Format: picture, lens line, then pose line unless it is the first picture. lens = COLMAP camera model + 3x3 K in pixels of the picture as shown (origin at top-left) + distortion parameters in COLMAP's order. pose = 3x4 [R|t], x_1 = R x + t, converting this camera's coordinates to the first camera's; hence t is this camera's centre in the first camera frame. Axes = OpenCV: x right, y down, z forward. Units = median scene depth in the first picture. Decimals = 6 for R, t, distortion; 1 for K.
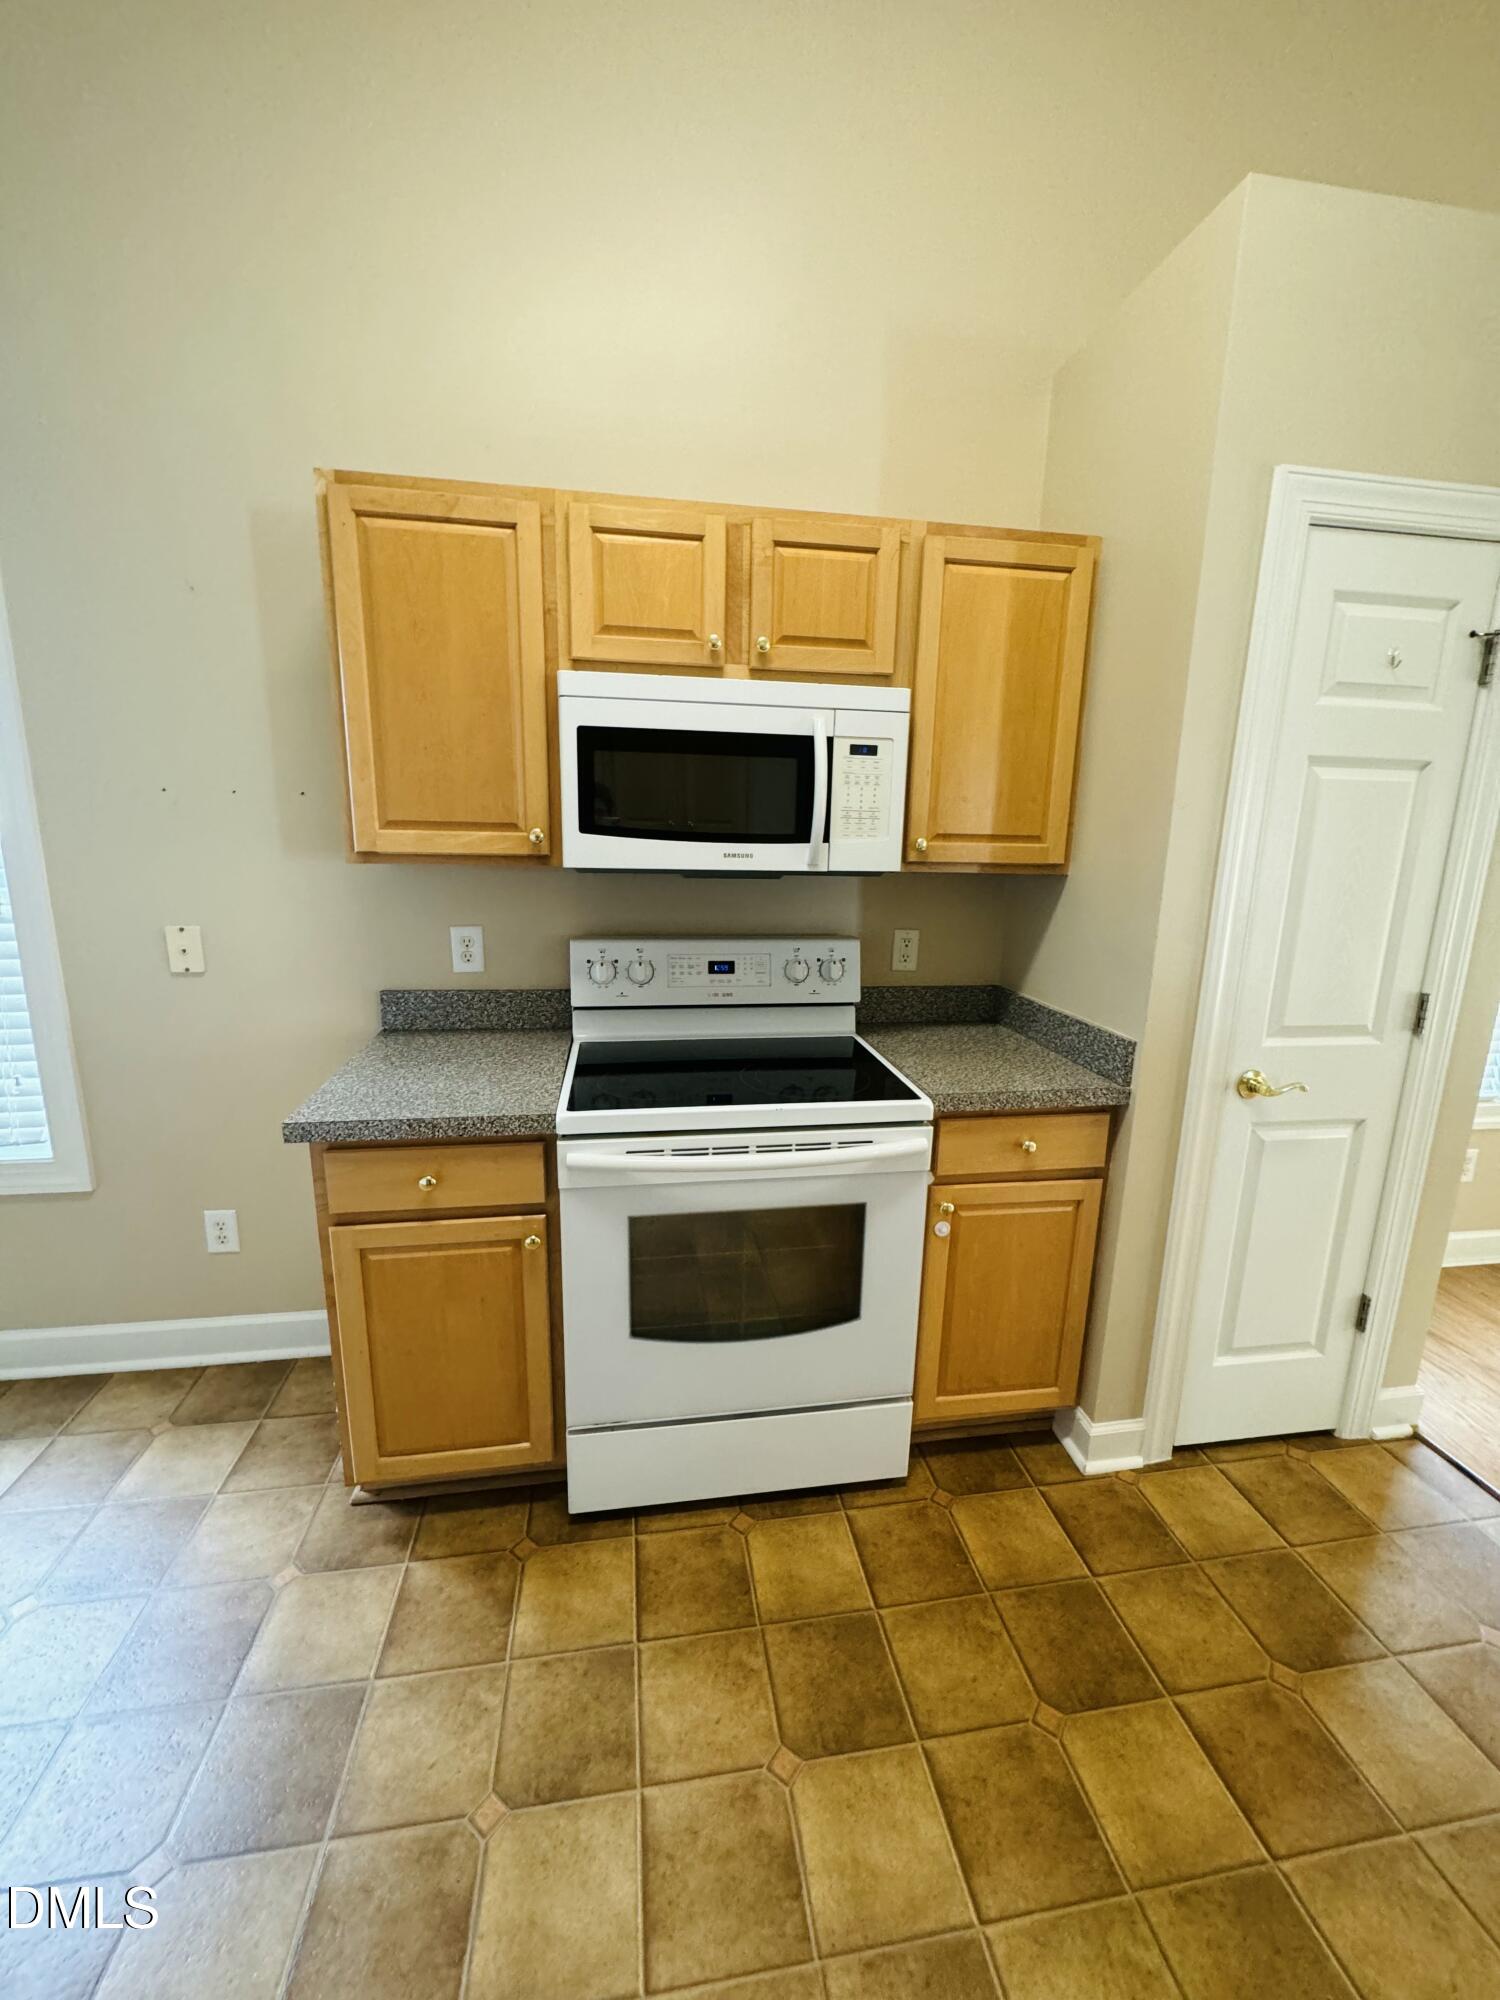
lens RADIAL K [[798.2, 0, 749.4], [0, 798.2, 997.8], [0, 0, 1]] dist [-0.002039, -0.000080]
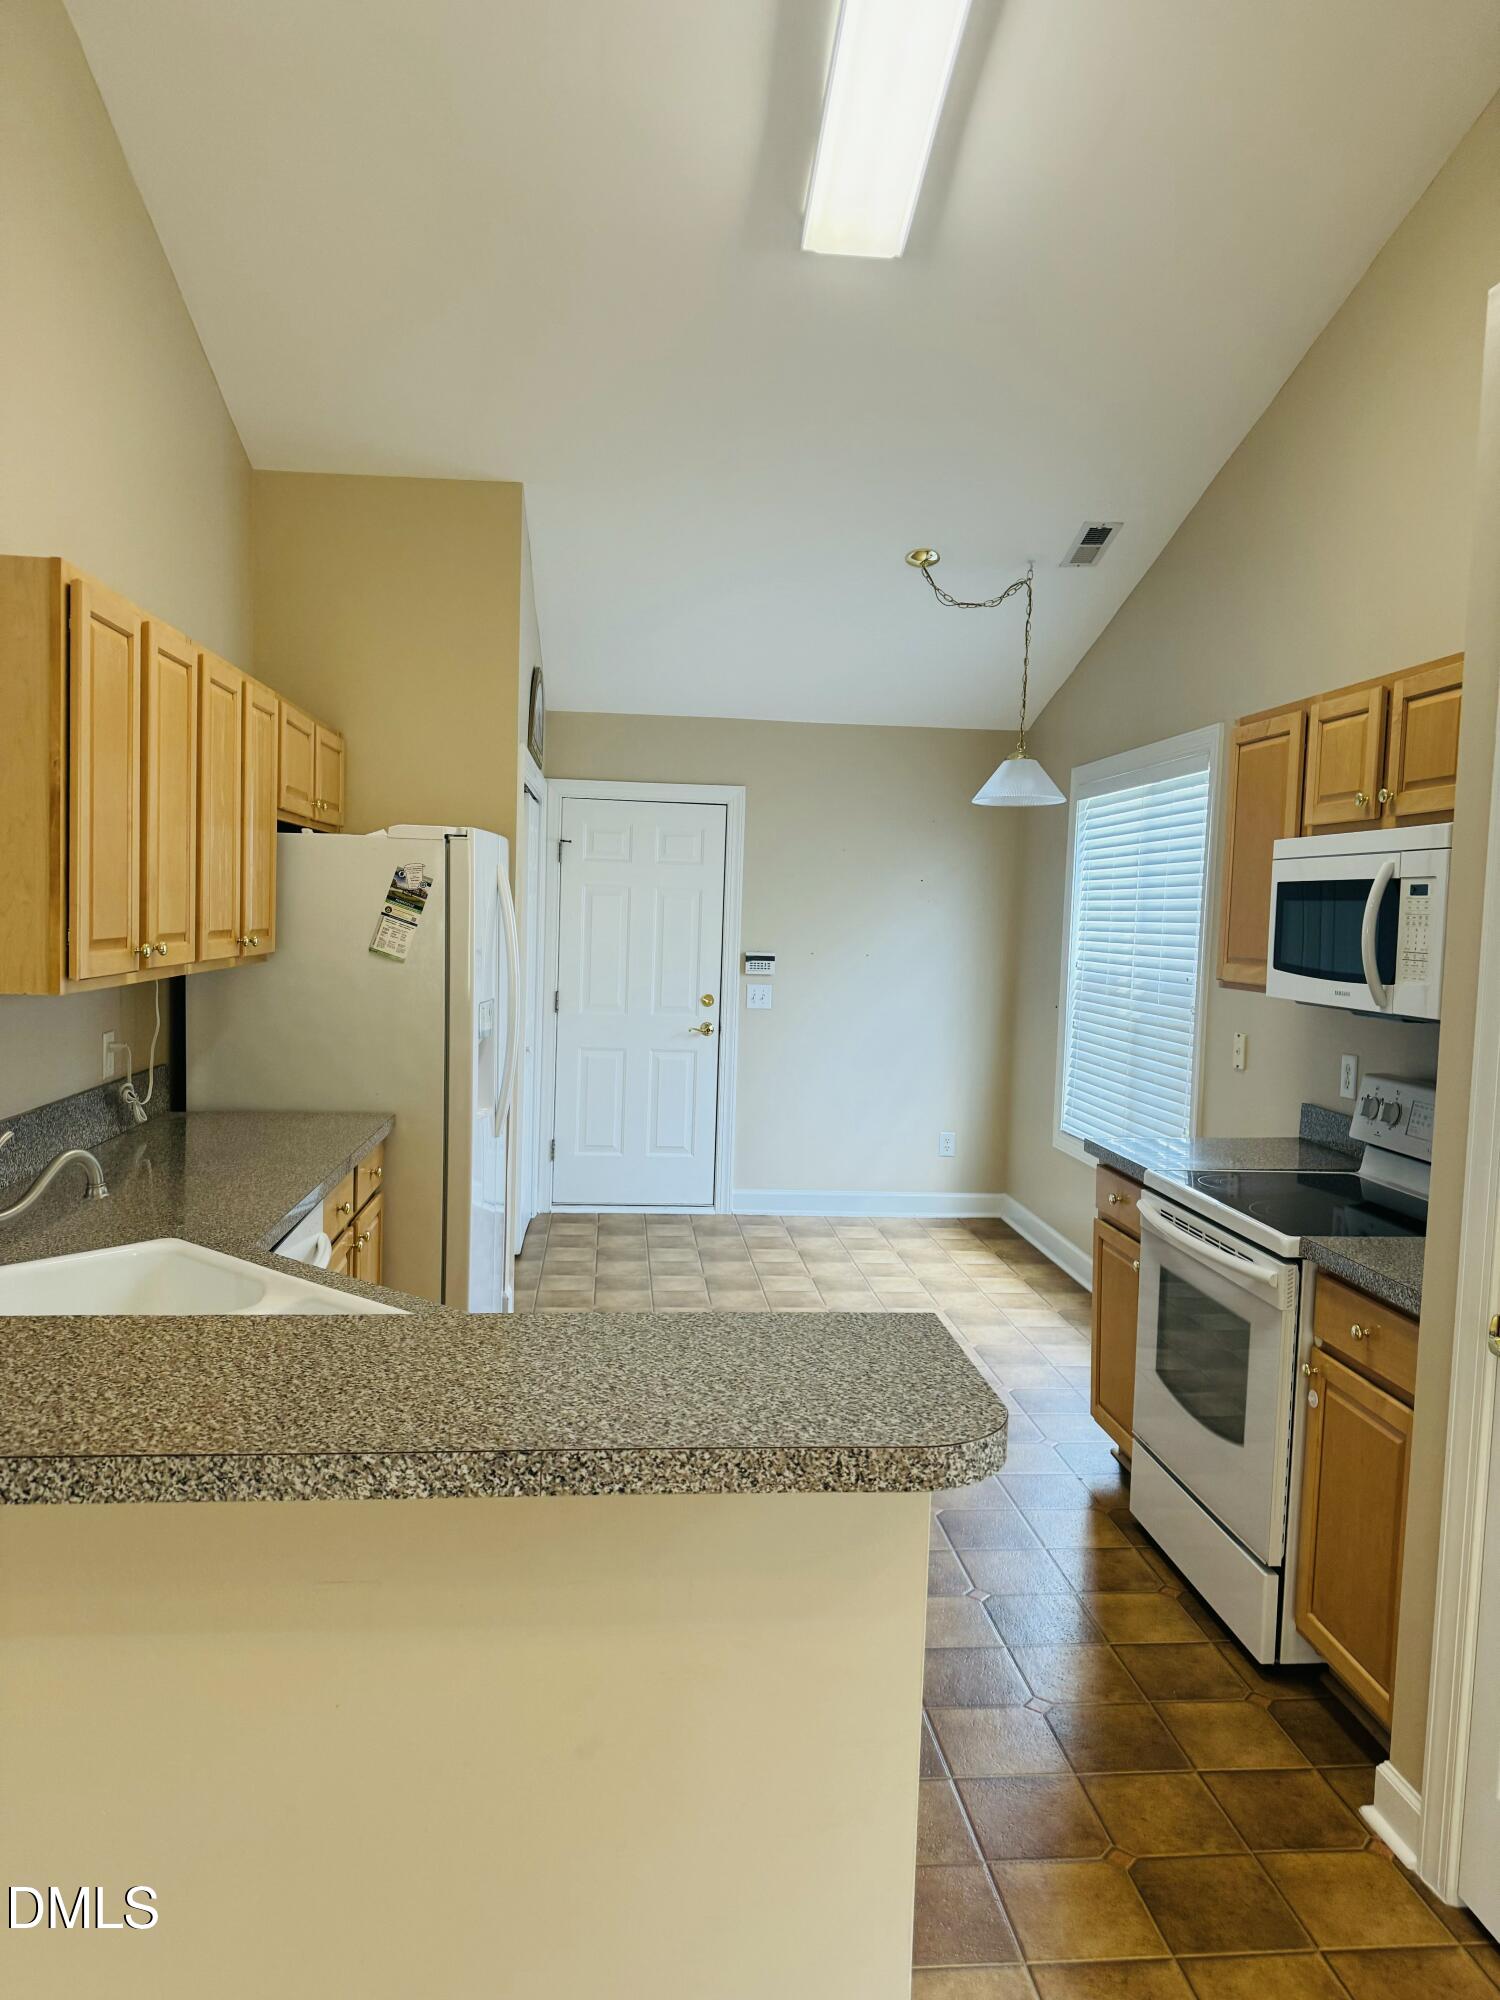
lens RADIAL K [[1405.6, 0, 748.3], [0, 1405.6, 1011.3], [0, 0, 1]] dist [0.139271, -0.227787]
pose [[-0.060847, 0.049922, -0.996898, 1.881299], [-0.233749, 0.970263, 0.062856, -0.091931], [0.970391, 0.236849, -0.047368, 0.342435]]
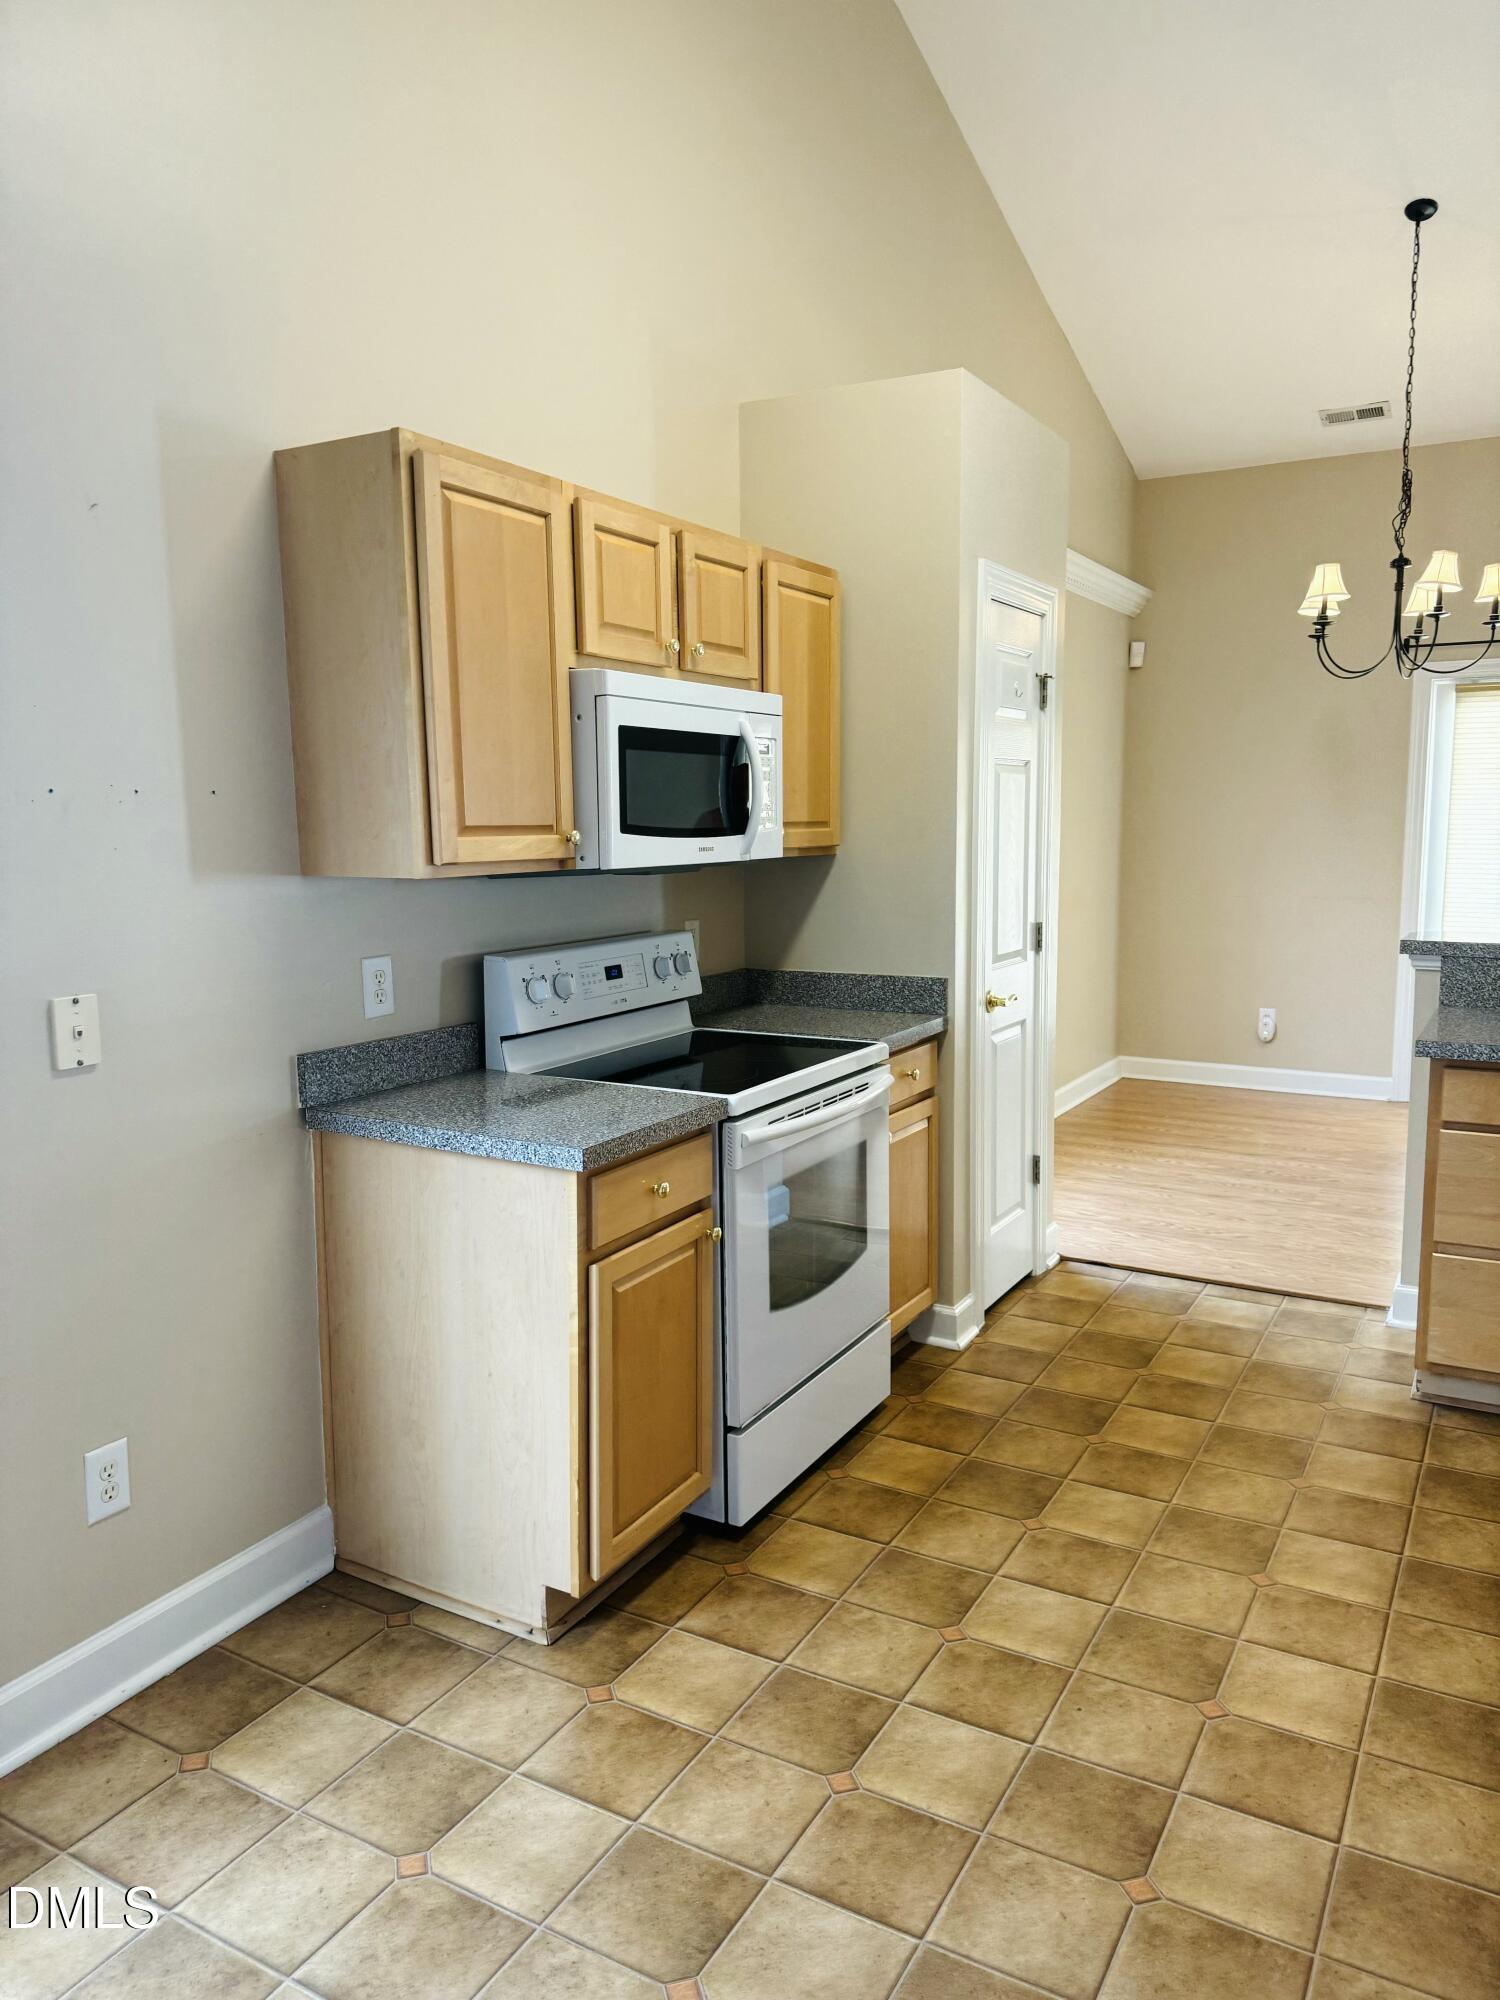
lens RADIAL K [[1405.6, 0, 748.3], [0, 1405.6, 1011.3], [0, 0, 1]] dist [0.139271, -0.227787]
pose [[0.625440, -0.135365, 0.768441, -1.406136], [0.184446, 0.982574, 0.022964, -0.002962], [-0.758159, 0.127374, 0.639509, -0.183085]]
